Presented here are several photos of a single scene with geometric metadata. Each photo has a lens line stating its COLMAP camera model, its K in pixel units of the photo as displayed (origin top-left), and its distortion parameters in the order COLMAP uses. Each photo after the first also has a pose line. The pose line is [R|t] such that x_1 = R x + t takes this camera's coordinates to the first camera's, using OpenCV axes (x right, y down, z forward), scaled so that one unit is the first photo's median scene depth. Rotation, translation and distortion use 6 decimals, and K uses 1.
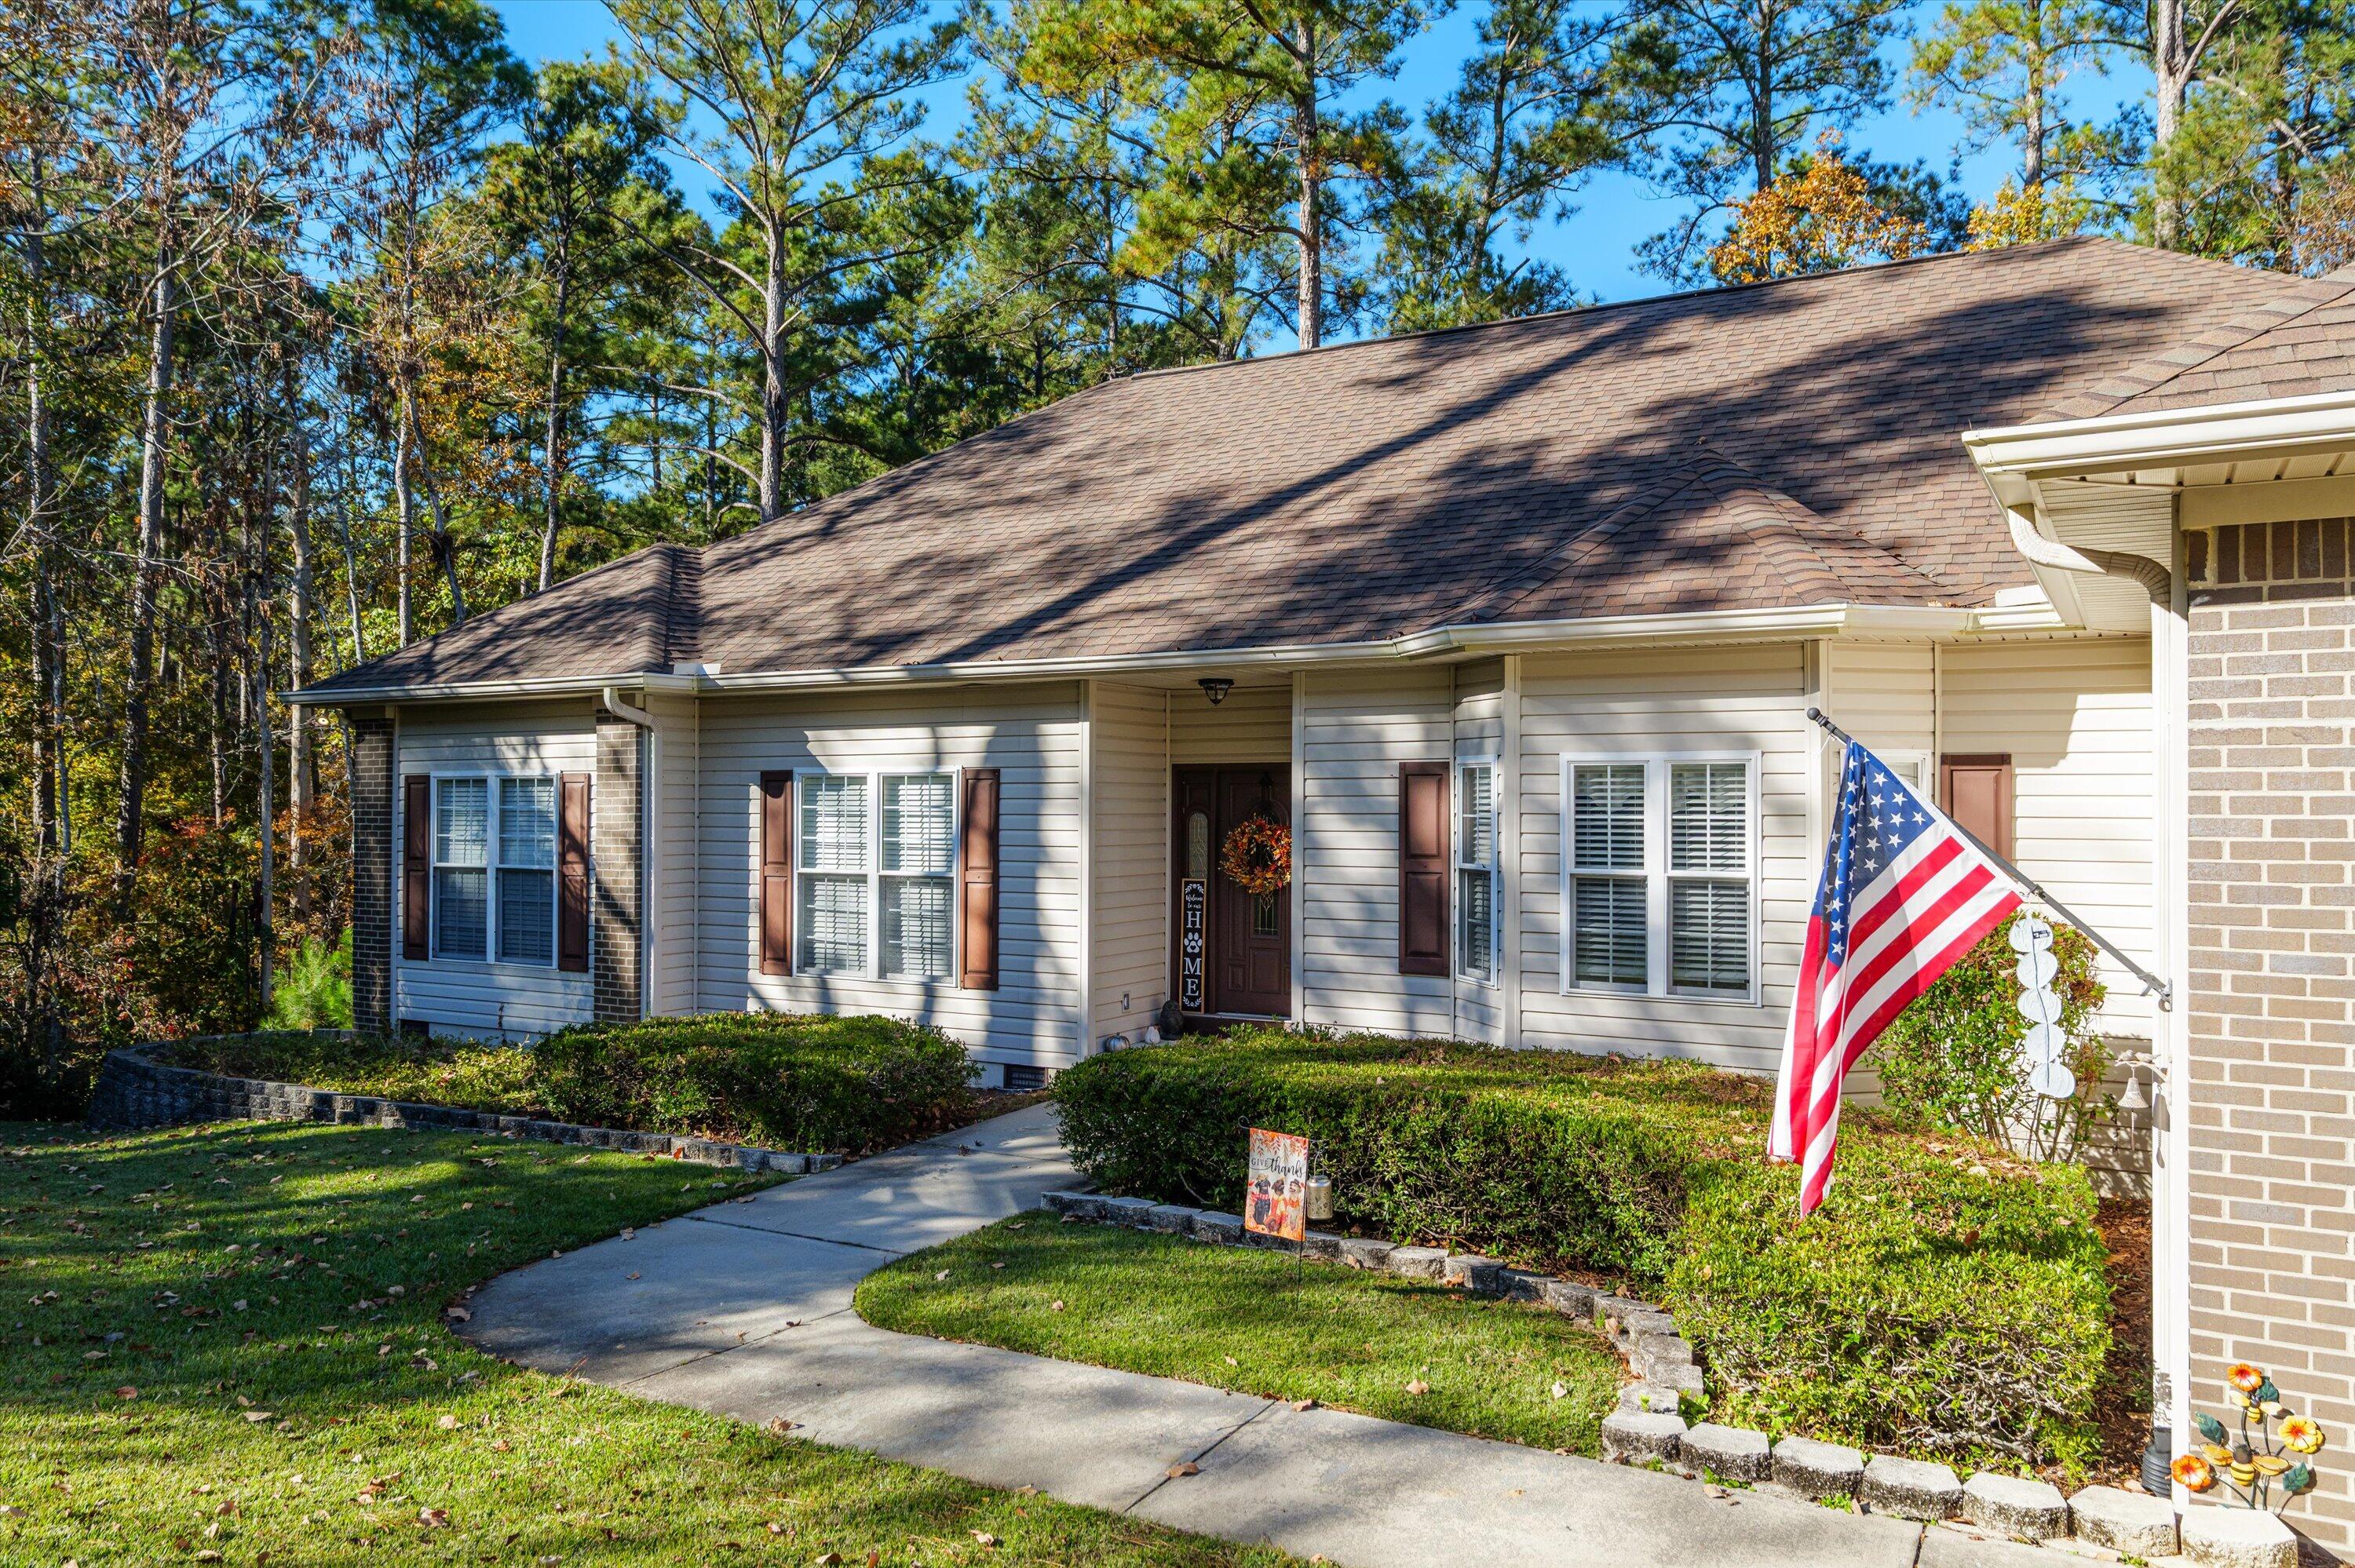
lens RADIAL K [[1745.1, 0, 1114.2], [0, 1745.1, 783.2], [0, 0, 1]] dist [-0.000705, -0.002321]
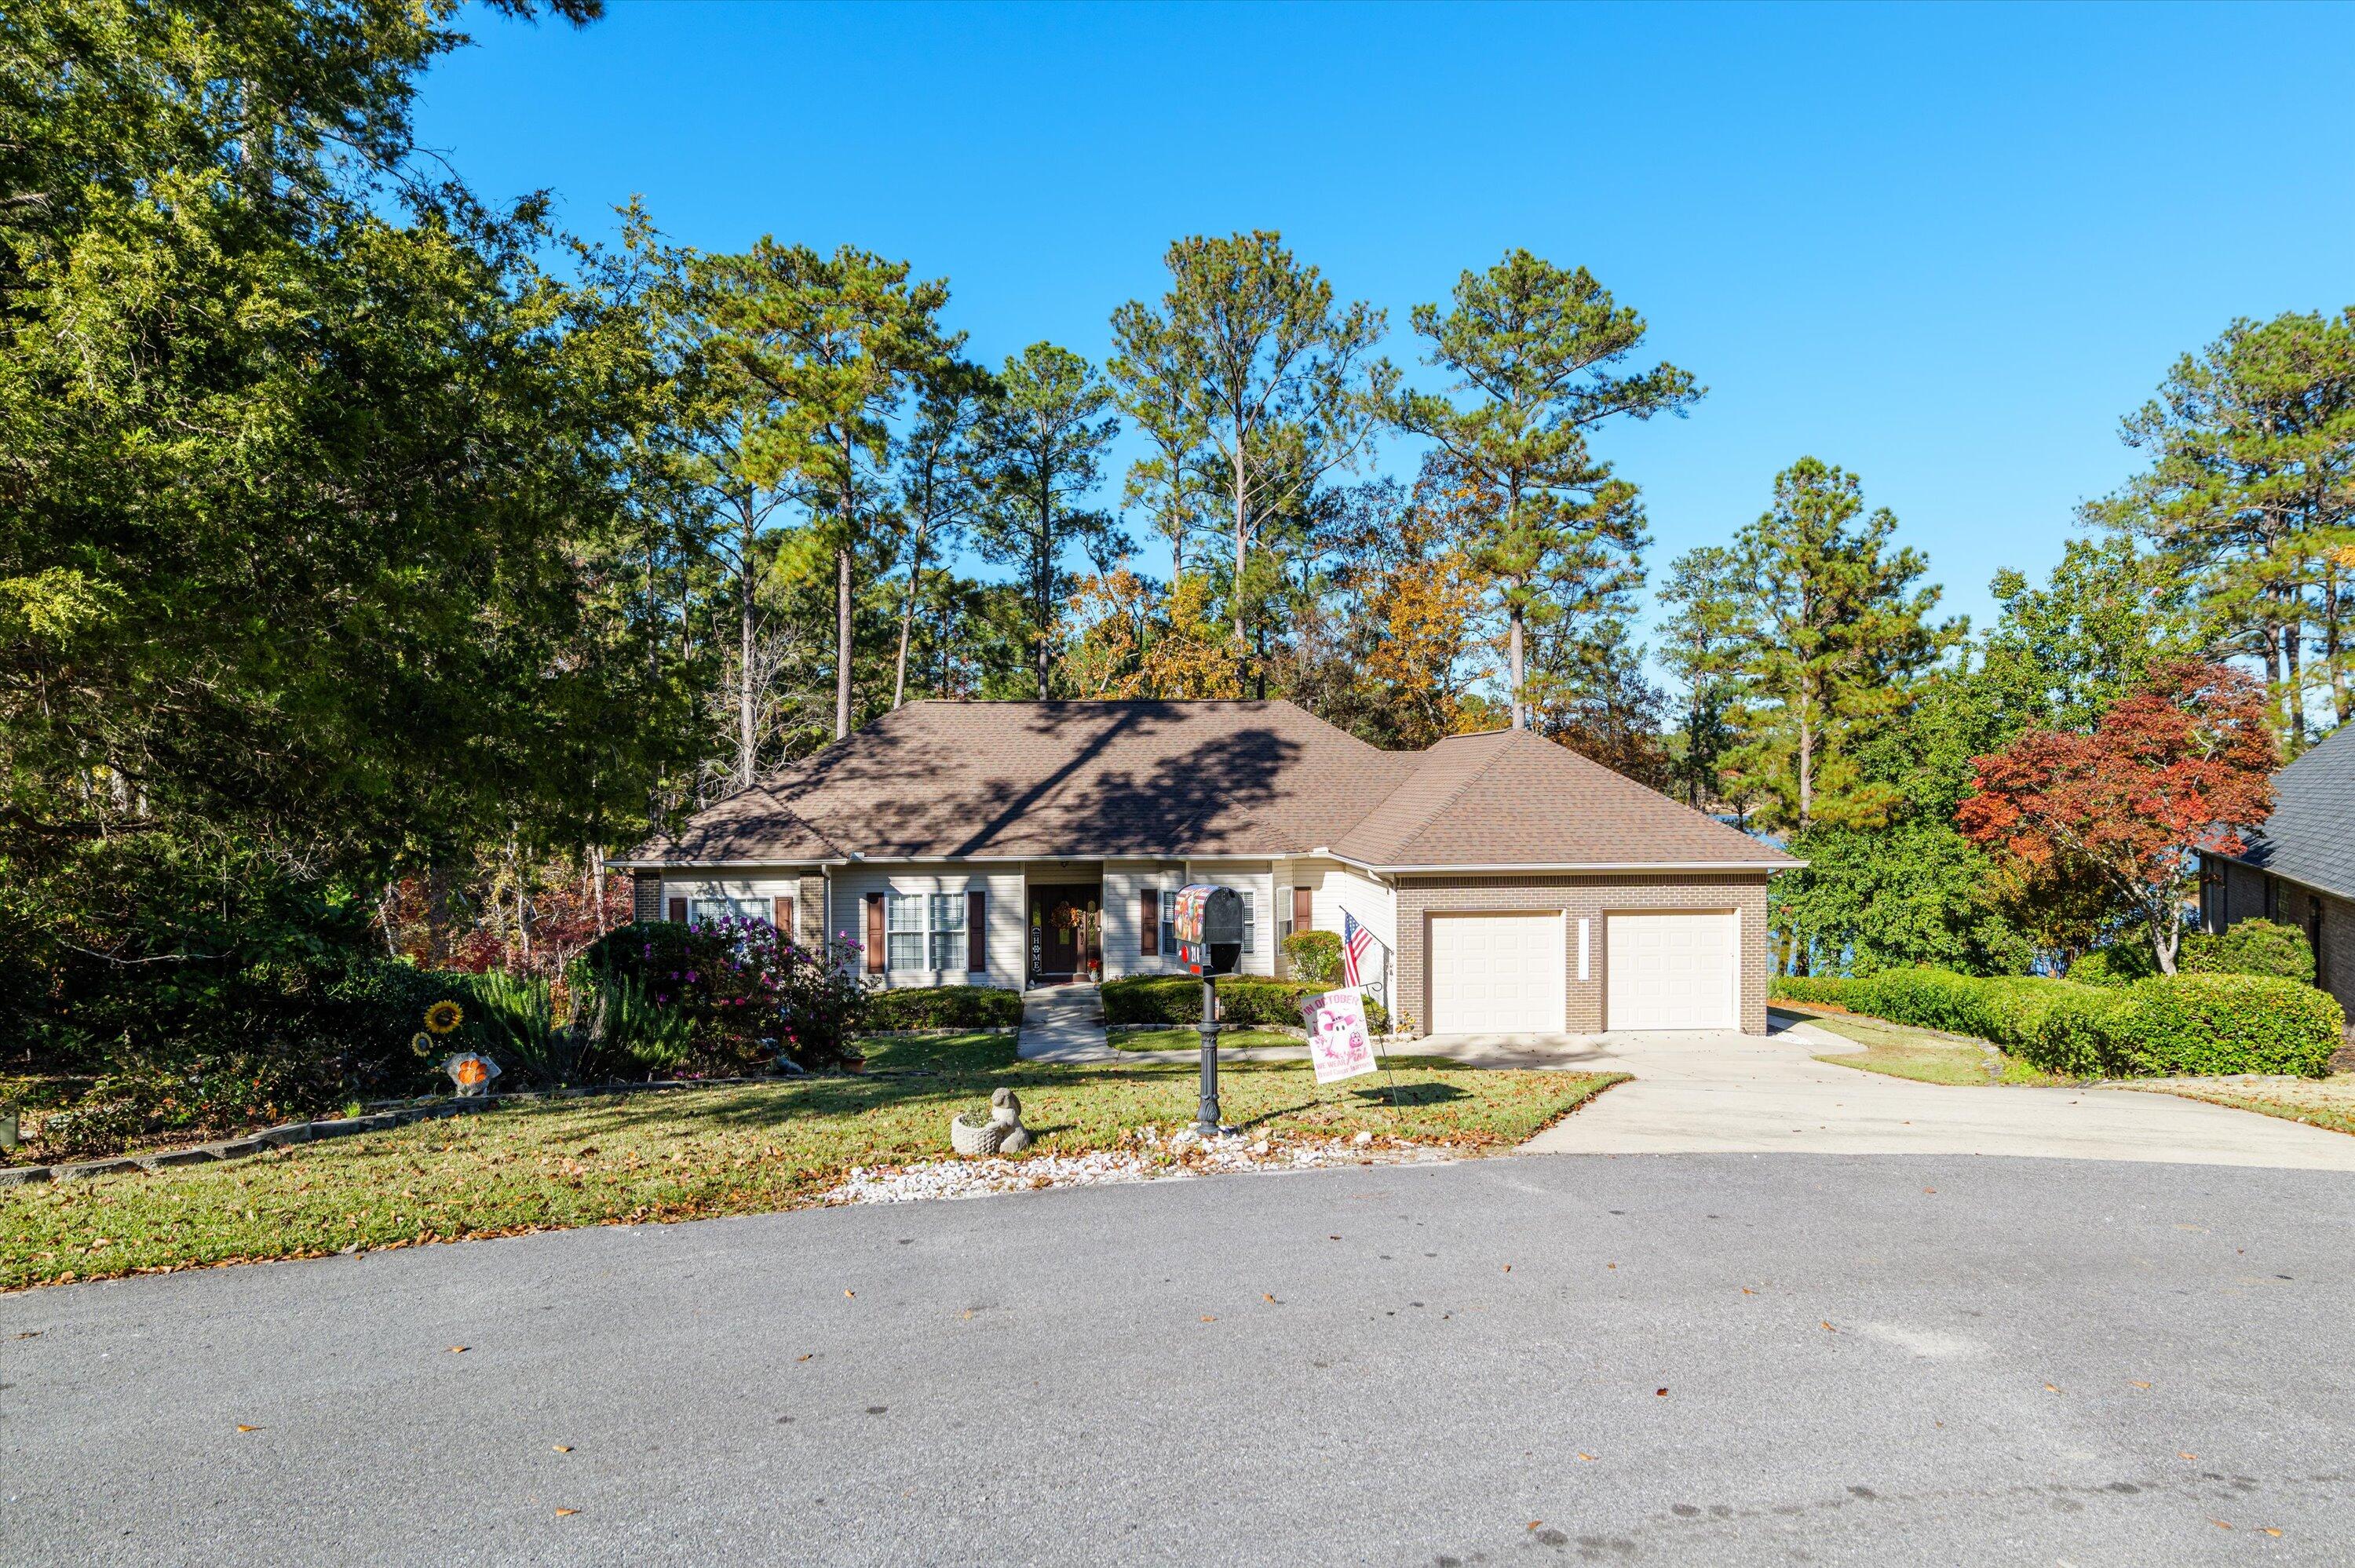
lens RADIAL K [[1393.9, 0, 1177.5], [0, 1393.9, 784.0], [0, 0, 1]] dist [0.003814, -0.000275]
pose [[0.812481, 0.004403, 0.582971, -1.136800], [-0.002089, 0.999987, -0.004640, -0.177522], [-0.582984, 0.002552, 0.812480, -1.037051]]
